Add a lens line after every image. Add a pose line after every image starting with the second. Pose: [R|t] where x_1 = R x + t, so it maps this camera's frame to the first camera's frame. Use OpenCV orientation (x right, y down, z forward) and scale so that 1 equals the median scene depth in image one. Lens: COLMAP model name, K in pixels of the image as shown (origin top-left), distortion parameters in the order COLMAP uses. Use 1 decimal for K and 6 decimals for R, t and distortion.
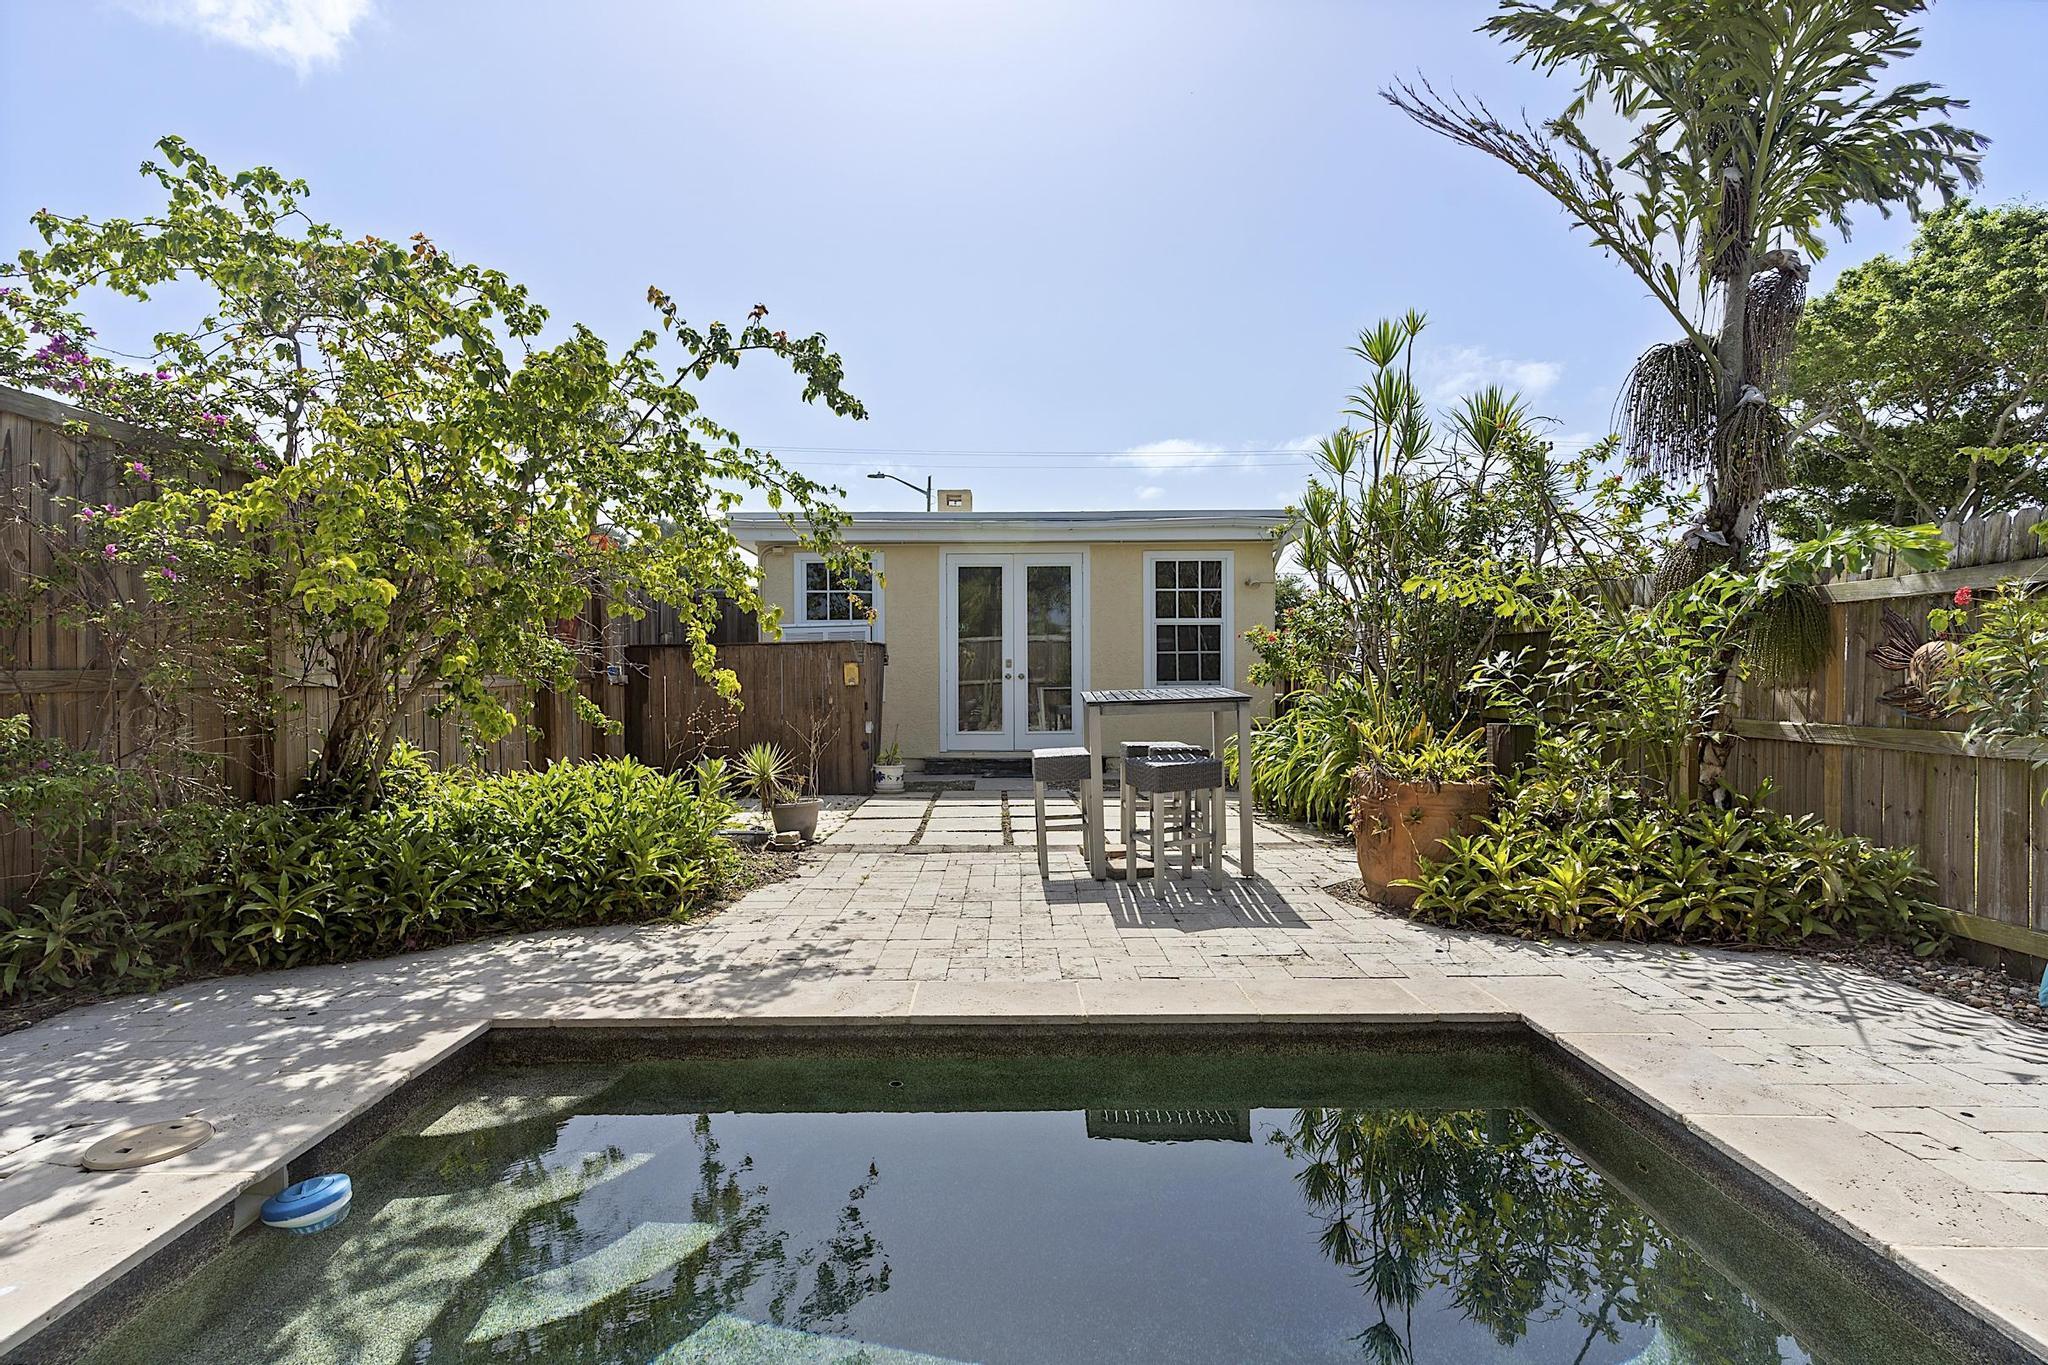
lens RADIAL K [[983.3, 0, 1015.3], [0, 983.3, 701.0], [0, 0, 1]] dist [0.003941, 0.000359]
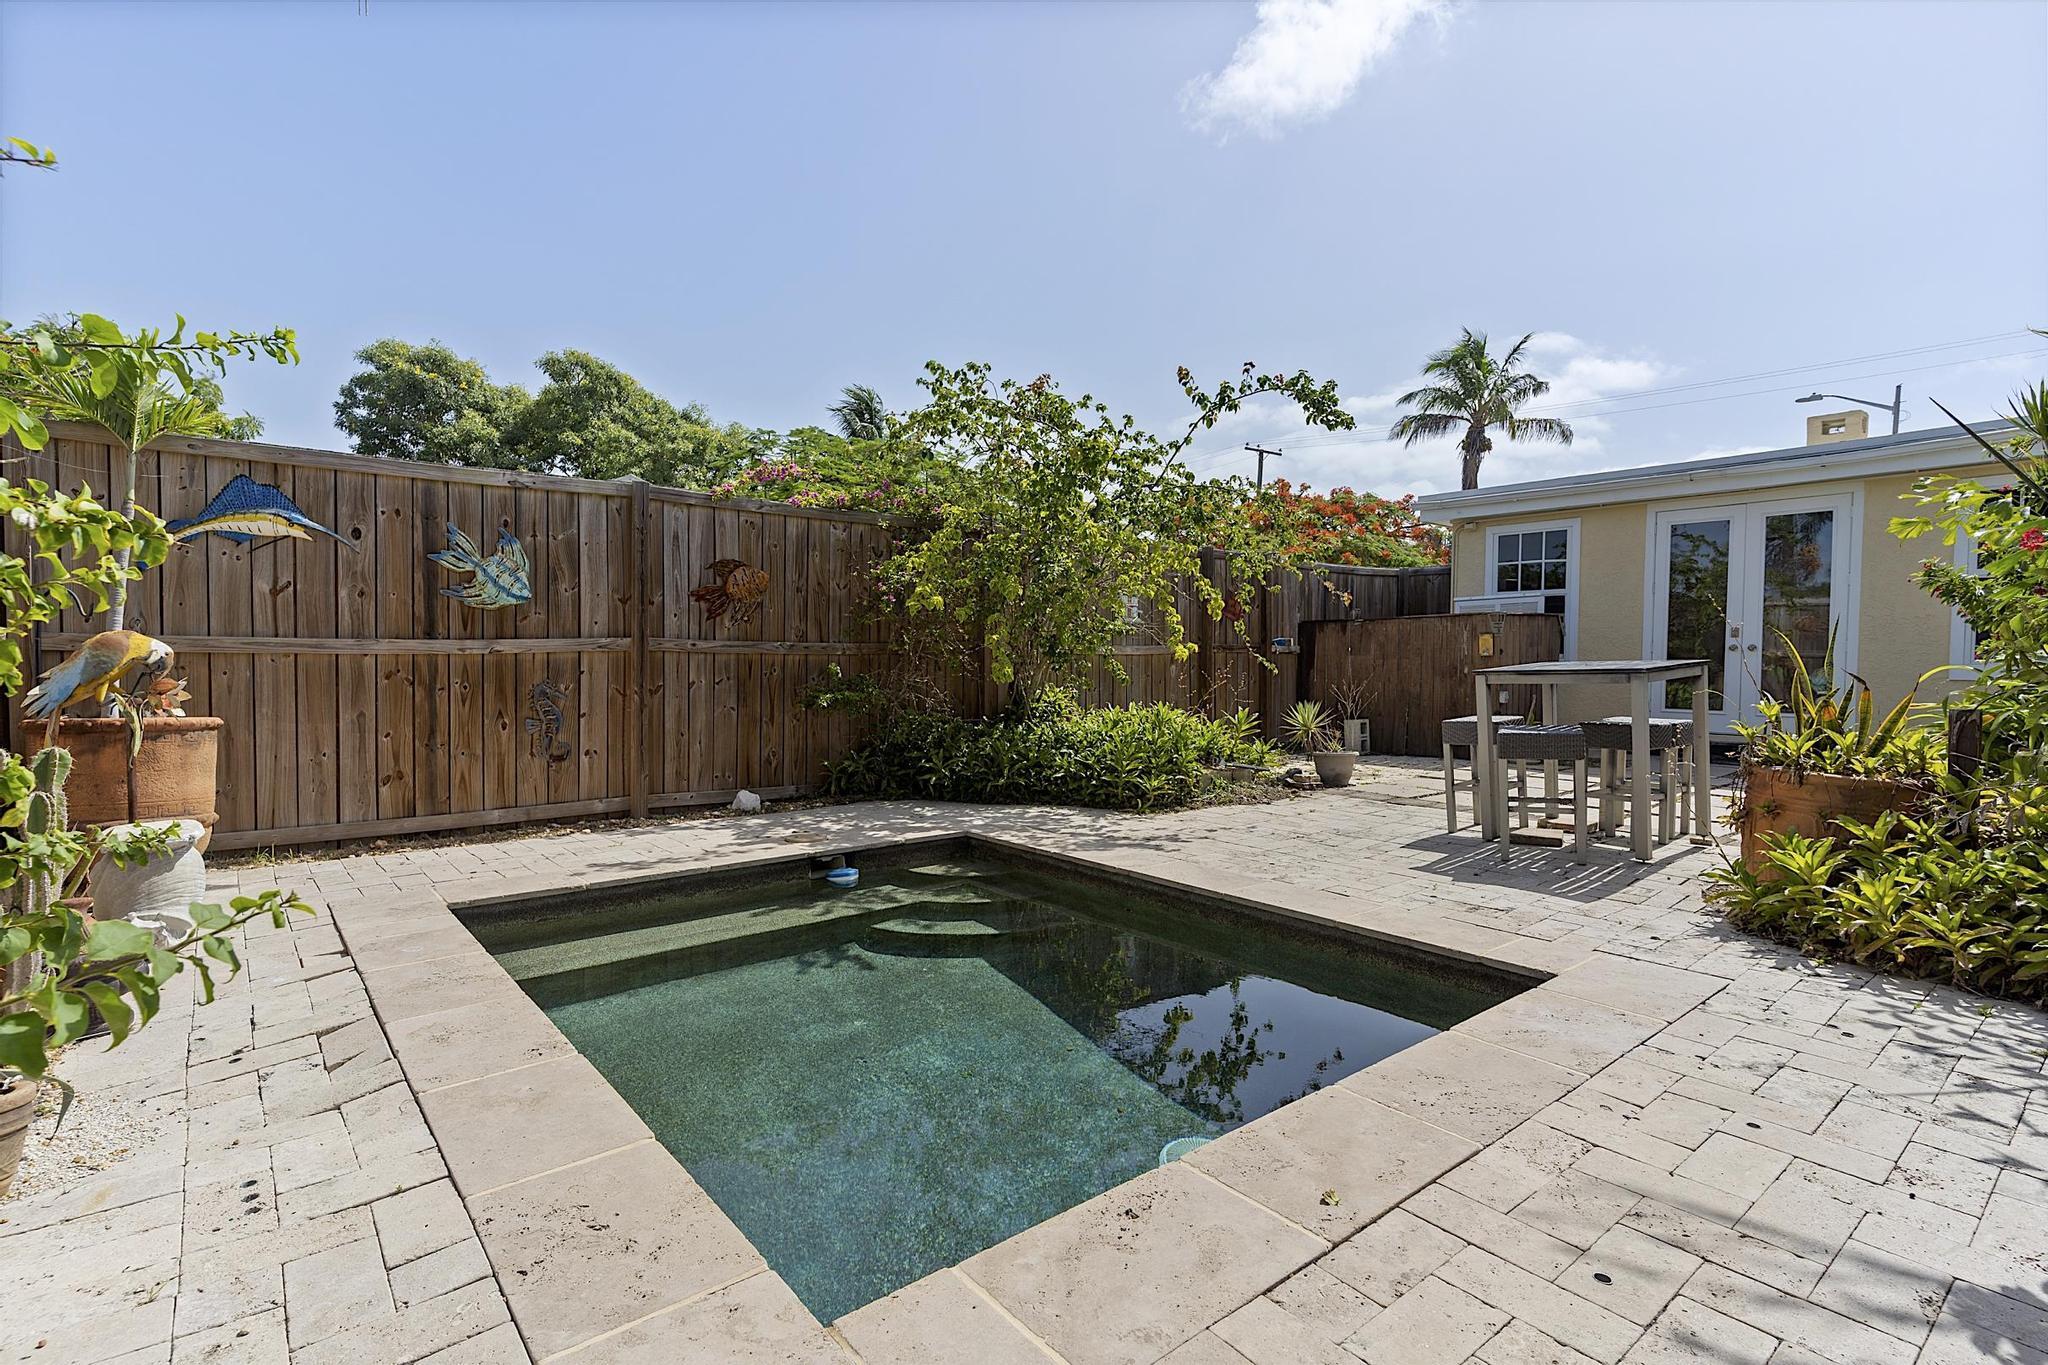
lens RADIAL K [[983.3, 0, 1059.8], [0, 983.3, 709.5], [0, 0, 1]] dist [0.003941, 0.000359]
pose [[0.657842, 0.053140, -0.751279, 0.824300], [-0.021656, 0.998430, 0.051659, -0.006986], [0.752844, -0.017714, 0.657960, -0.073539]]
